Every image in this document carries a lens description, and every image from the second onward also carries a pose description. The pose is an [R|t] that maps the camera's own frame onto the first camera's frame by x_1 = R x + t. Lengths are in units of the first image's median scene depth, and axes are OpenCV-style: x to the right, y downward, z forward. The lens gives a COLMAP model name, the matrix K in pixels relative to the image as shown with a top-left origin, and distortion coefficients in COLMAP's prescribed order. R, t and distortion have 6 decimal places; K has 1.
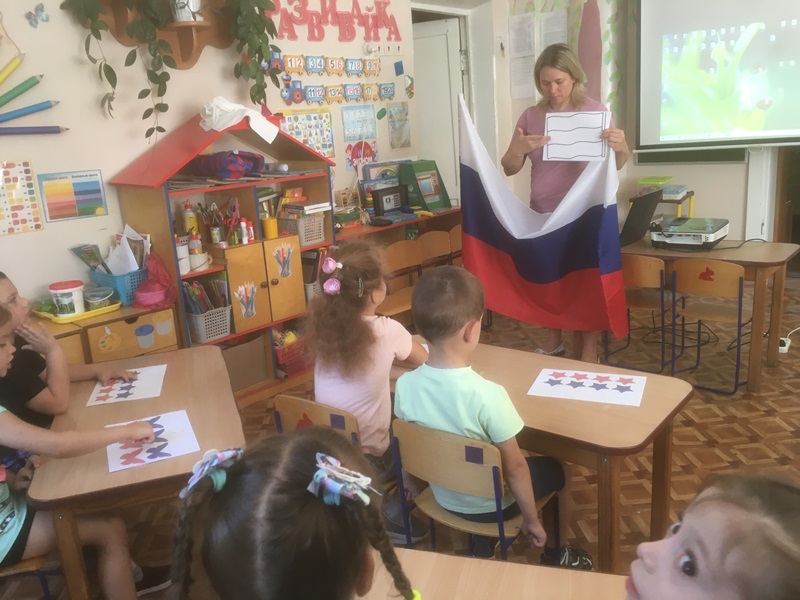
lens RADIAL K [[692.7, 0, 400.0], [0, 692.7, 300.0], [0, 0, 1]] dist [0.040264, -0.007075]
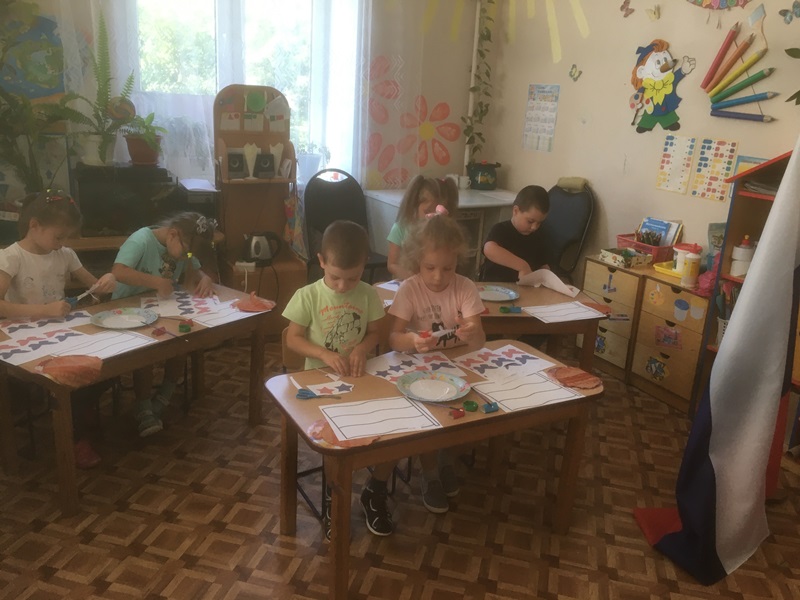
lens RADIAL K [[692.7, 0, 400.0], [0, 692.7, 300.0], [0, 0, 1]] dist [0.040264, -0.007075]
pose [[-0.336272, 0.313583, -0.888024, 0.420605], [-0.301192, 0.857603, 0.416894, -0.159333], [0.892303, 0.407655, -0.193939, 0.458852]]
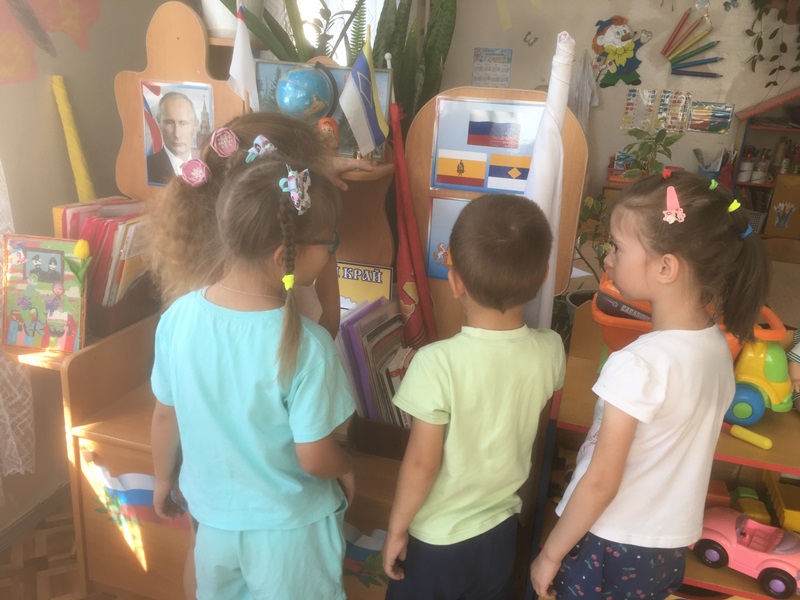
lens RADIAL K [[692.7, 0, 400.0], [0, 692.7, 300.0], [0, 0, 1]] dist [0.040264, -0.007075]
pose [[0.401329, 0.390816, -0.828371, 0.429154], [-0.323433, 0.906606, 0.271030, 0.013760], [0.856928, 0.159151, 0.490250, -0.190426]]
